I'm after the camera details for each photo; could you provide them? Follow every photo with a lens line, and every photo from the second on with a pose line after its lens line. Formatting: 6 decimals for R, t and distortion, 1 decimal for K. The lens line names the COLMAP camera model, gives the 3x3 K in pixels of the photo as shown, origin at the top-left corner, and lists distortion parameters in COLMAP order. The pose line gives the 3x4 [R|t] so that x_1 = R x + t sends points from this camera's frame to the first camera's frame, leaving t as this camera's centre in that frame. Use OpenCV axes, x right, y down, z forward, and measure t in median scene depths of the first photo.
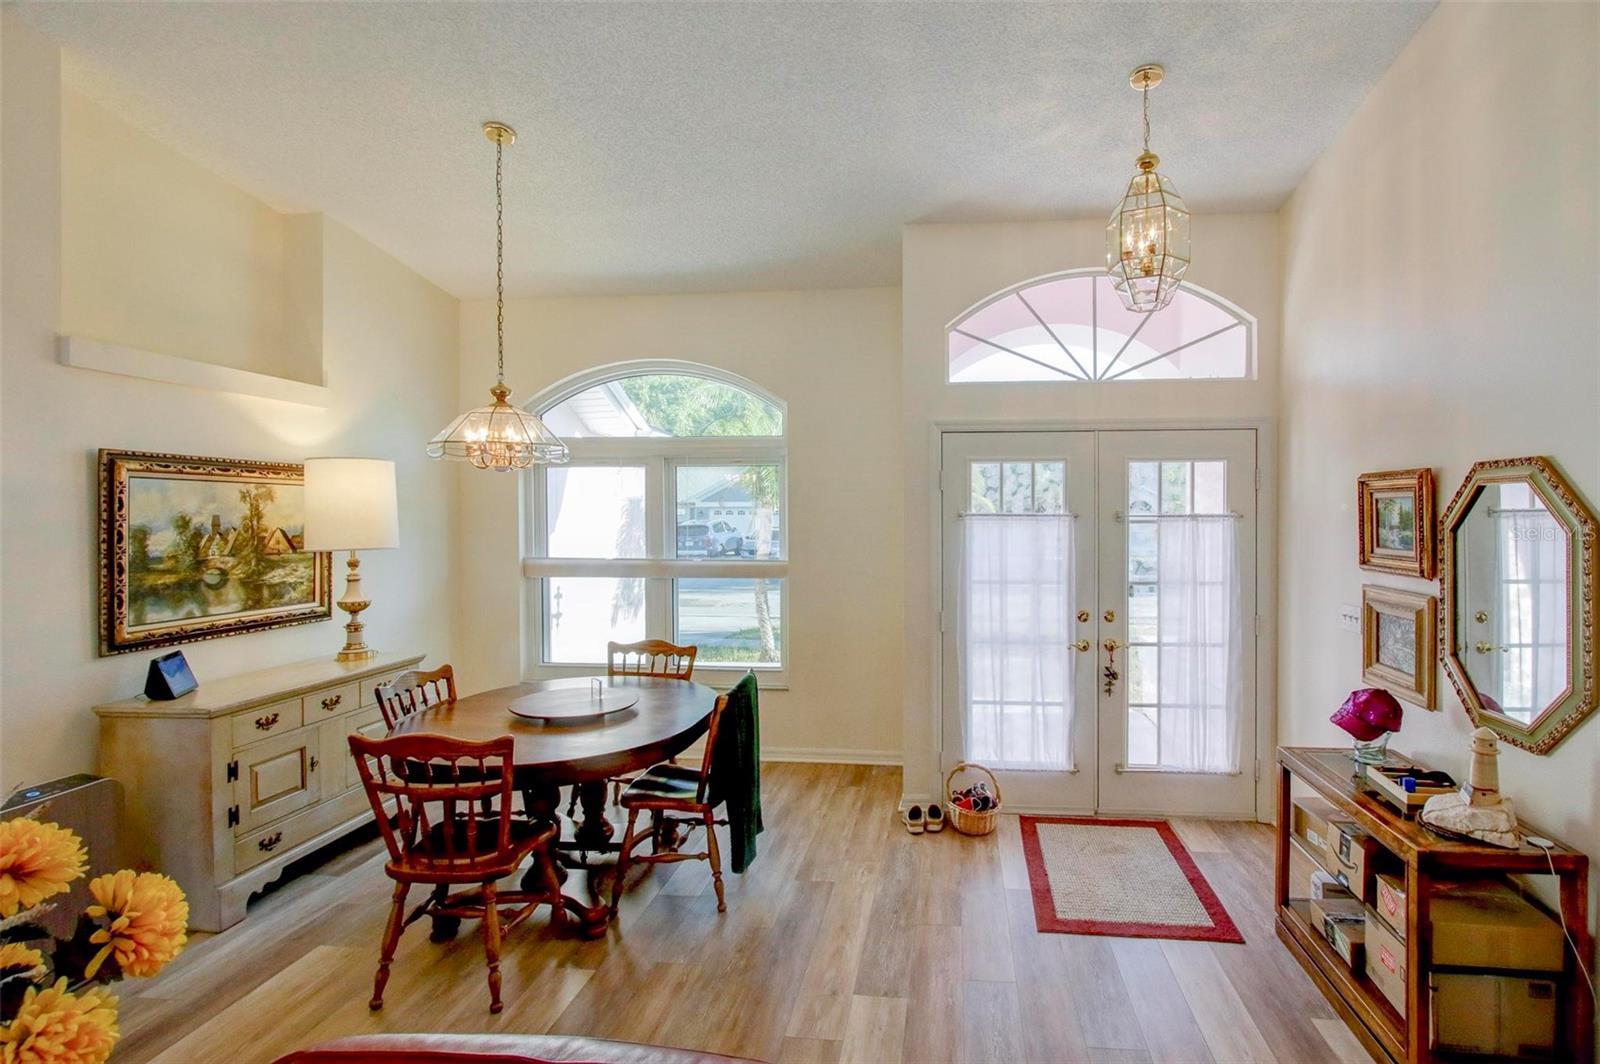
lens RADIAL K [[778.5, 0, 886.9], [0, 778.5, 526.1], [0, 0, 1]] dist [0.000817, -0.000085]
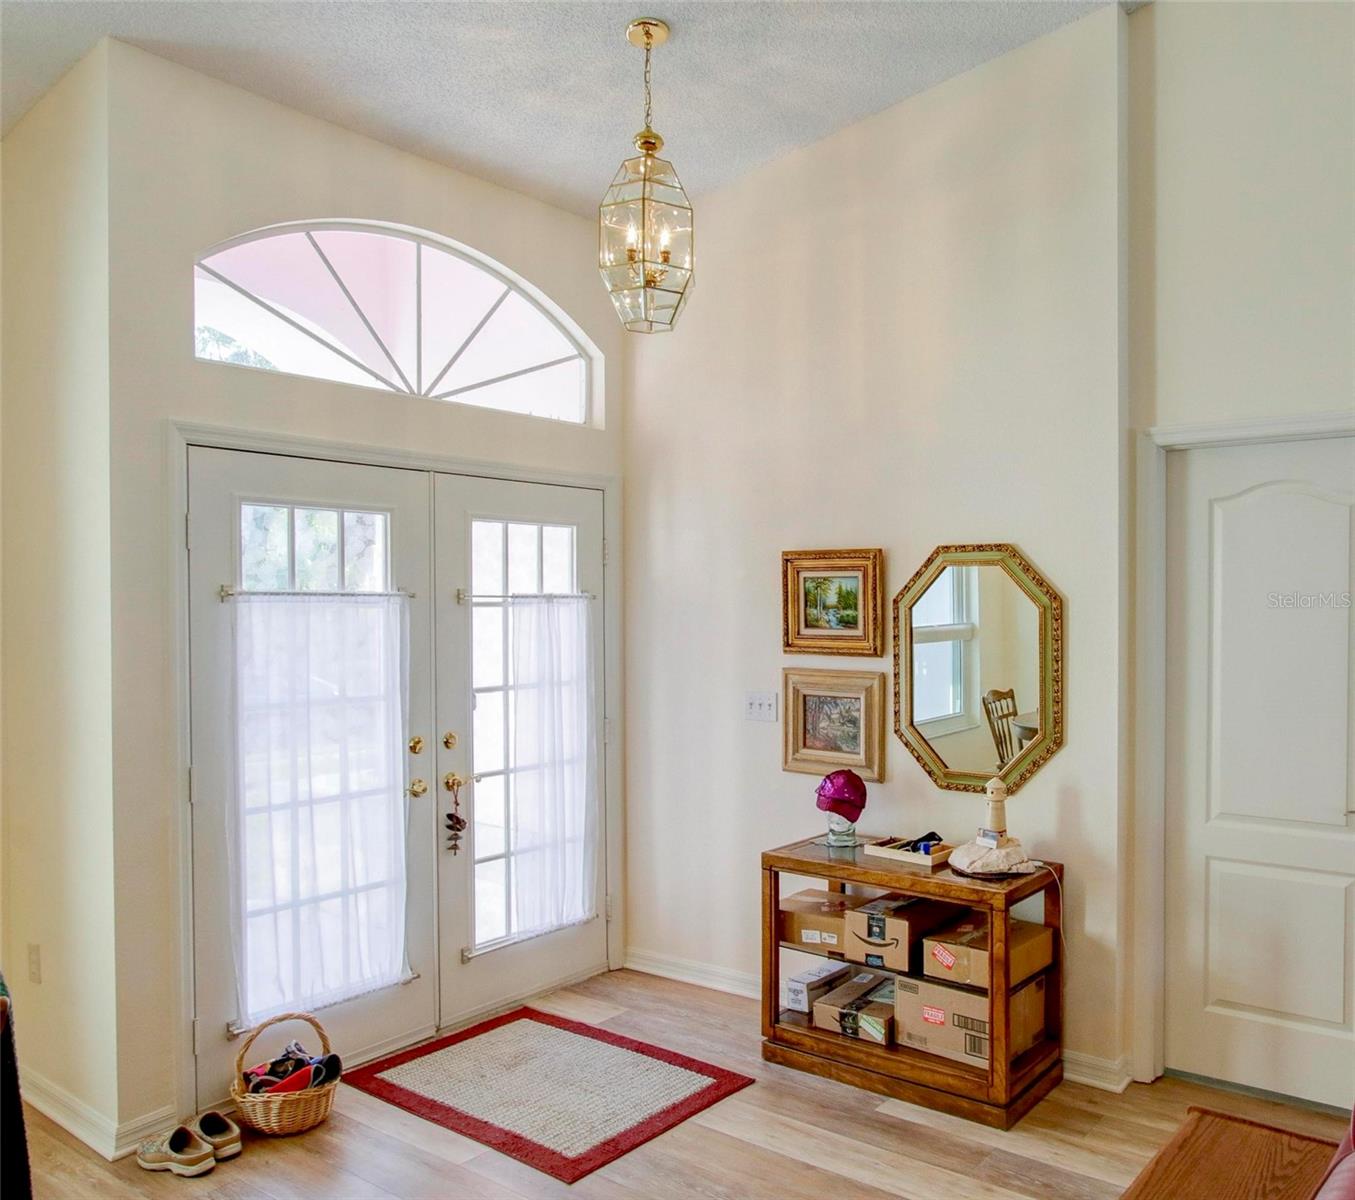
lens RADIAL K [[1095.3, 0, 847.7], [0, 1095.3, 614.8], [0, 0, 1]] dist [0.004663, 0.014282]
pose [[0.491211, -0.010452, 0.870978, -0.407182], [0.012940, 0.999905, 0.004702, 0.004119], [-0.870944, 0.008961, 0.491300, 0.217180]]
